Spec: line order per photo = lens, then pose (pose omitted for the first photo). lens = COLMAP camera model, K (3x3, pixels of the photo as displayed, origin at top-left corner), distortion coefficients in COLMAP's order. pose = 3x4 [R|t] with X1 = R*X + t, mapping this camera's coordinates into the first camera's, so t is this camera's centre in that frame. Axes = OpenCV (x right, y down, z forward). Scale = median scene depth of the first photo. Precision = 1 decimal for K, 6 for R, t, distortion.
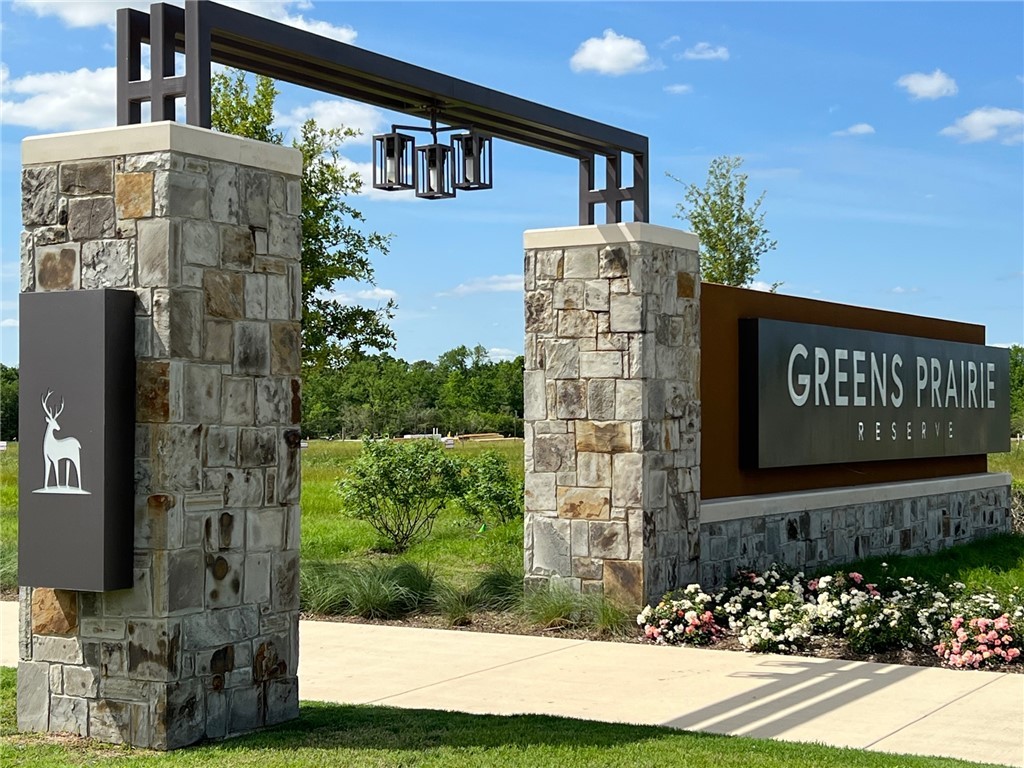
lens RADIAL K [[1715.3, 0, 512.0], [0, 1715.3, 384.0], [0, 0, 1]] dist [0.282418, 0.069917]
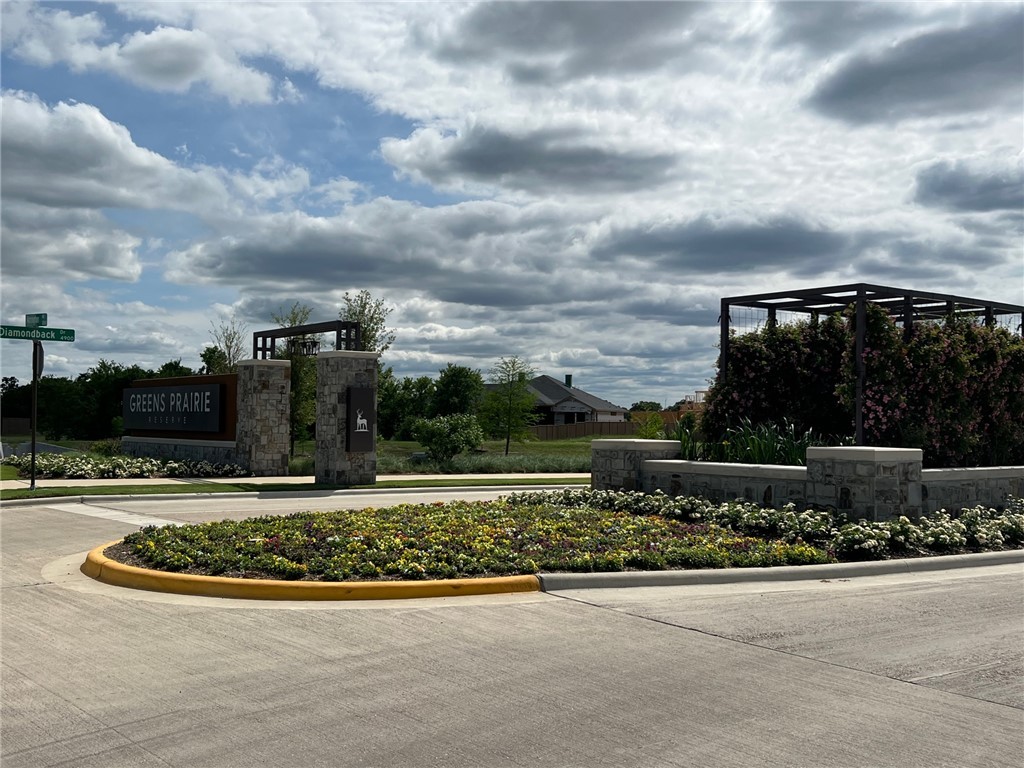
lens RADIAL K [[1057.7, 0, 512.0], [0, 1057.7, 384.0], [0, 0, 1]] dist [0.077470, -0.029251]
pose [[-0.364975, -0.023762, -0.930714, 3.244367], [0.017907, 0.999310, -0.032535, 0.069007], [0.930845, -0.028541, -0.364298, 4.261630]]
